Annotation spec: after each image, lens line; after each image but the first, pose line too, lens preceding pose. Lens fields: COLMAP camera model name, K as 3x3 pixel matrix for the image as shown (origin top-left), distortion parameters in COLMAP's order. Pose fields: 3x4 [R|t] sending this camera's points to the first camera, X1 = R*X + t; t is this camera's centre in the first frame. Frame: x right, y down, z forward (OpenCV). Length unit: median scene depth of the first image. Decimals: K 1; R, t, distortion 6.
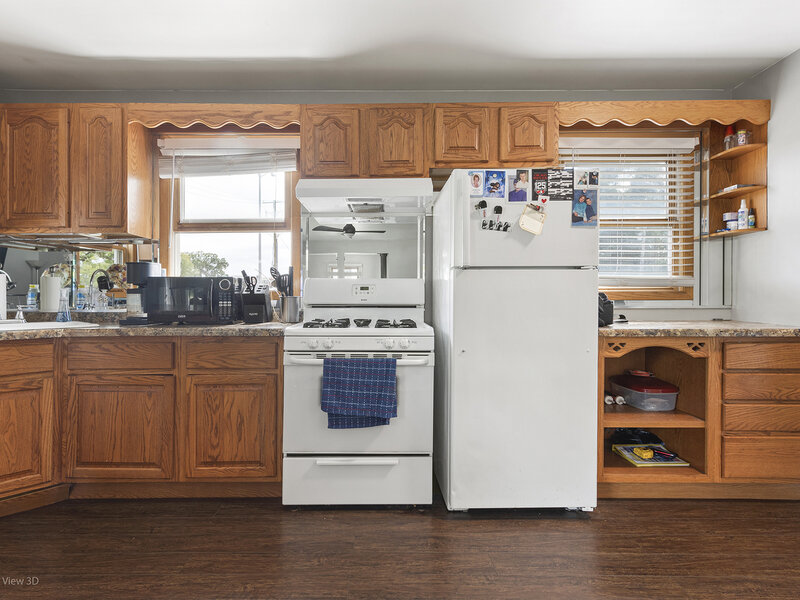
lens RADIAL K [[454.9, 0, 383.6], [0, 454.9, 292.6], [0, 0, 1]] dist [0.017502, -0.005554]
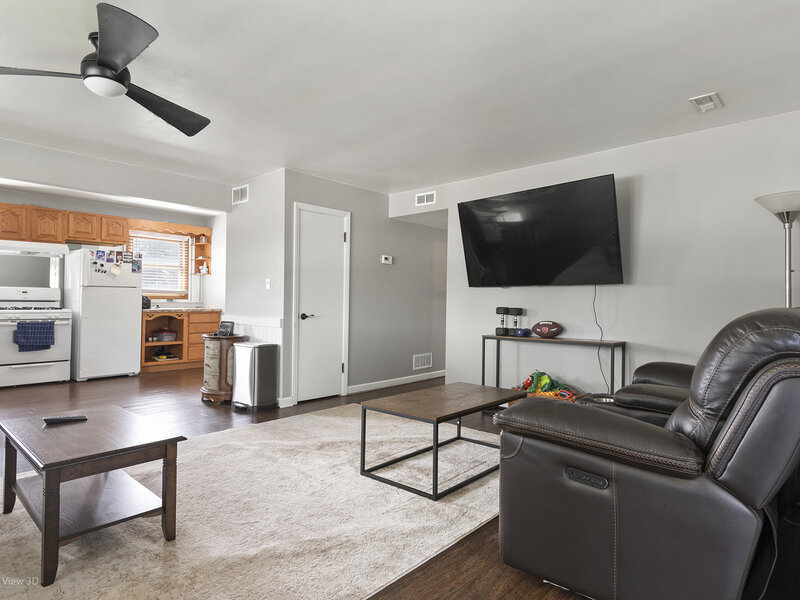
lens RADIAL K [[456.4, 0, 392.5], [0, 456.4, 302.8], [0, 0, 1]] dist [0.012900, -0.003334]
pose [[0.667255, 0.003012, 0.744823, -0.563490], [-0.019195, 0.999729, 0.013153, -0.024250], [-0.744582, -0.023074, 0.667132, -1.900005]]
